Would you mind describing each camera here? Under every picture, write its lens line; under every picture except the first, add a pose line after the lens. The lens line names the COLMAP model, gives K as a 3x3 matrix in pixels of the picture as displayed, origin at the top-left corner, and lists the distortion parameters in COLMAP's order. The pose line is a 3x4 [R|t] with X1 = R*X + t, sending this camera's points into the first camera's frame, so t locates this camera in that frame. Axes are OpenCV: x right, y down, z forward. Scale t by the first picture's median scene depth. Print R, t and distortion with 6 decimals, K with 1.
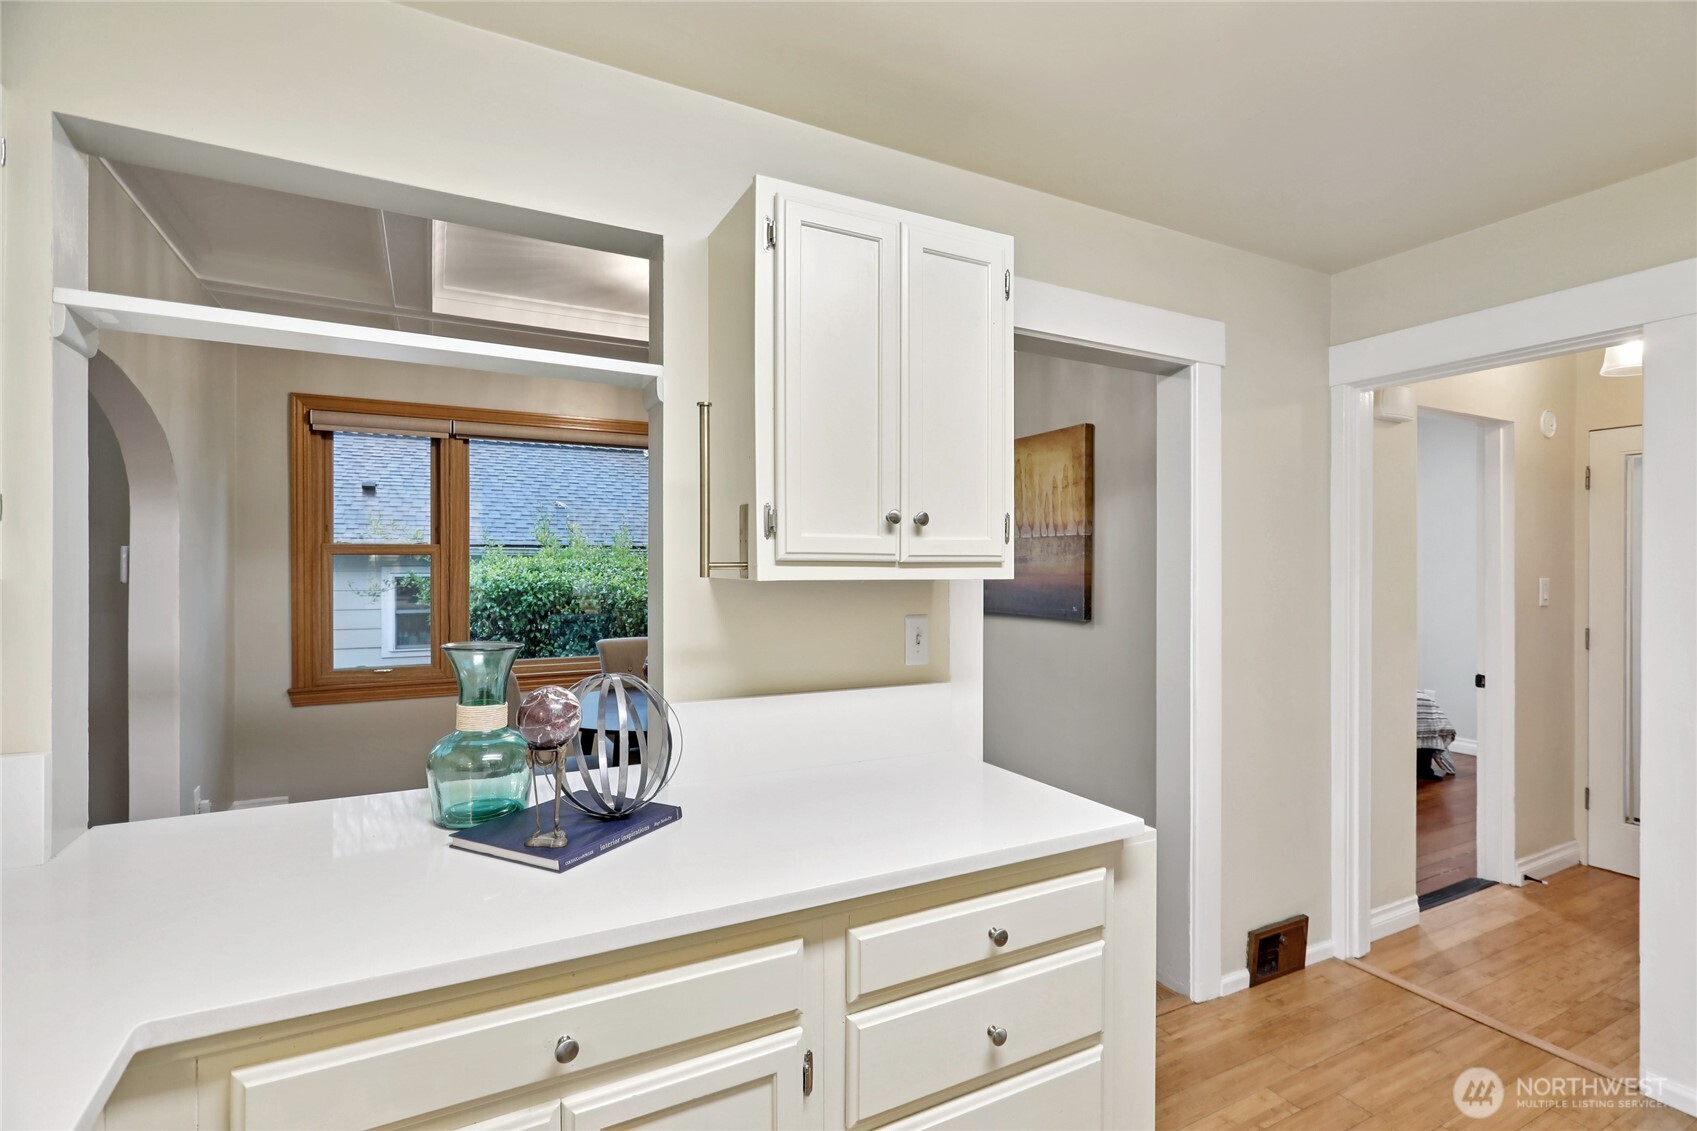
lens RADIAL K [[801.4, 0, 851.5], [0, 801.4, 564.2], [0, 0, 1]] dist [-0.001433, 0.002492]
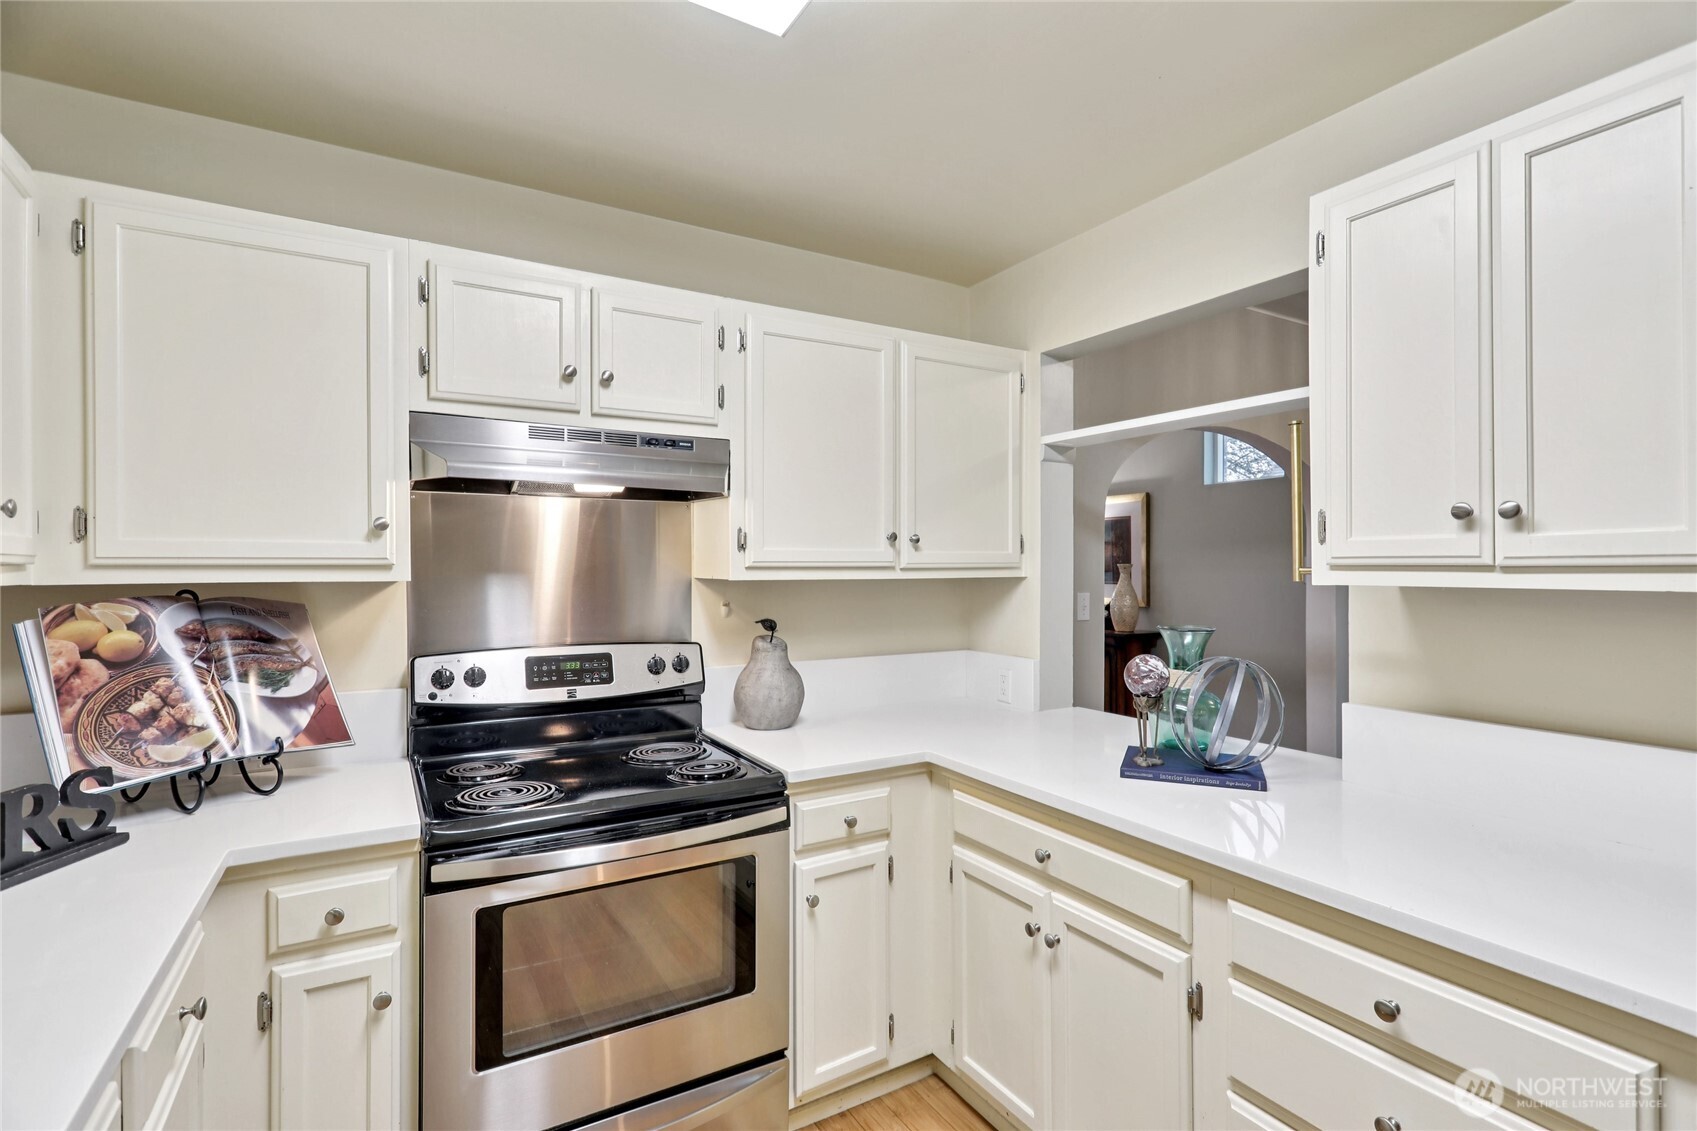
lens RADIAL K [[801.4, 0, 851.2], [0, 801.4, 569.7], [0, 0, 1]] dist [-0.001433, 0.002492]
pose [[0.040625, -0.001997, -0.999172, 0.969709], [0.003311, 0.999993, -0.001864, 0.000727], [0.999169, -0.003233, 0.040632, 0.388780]]
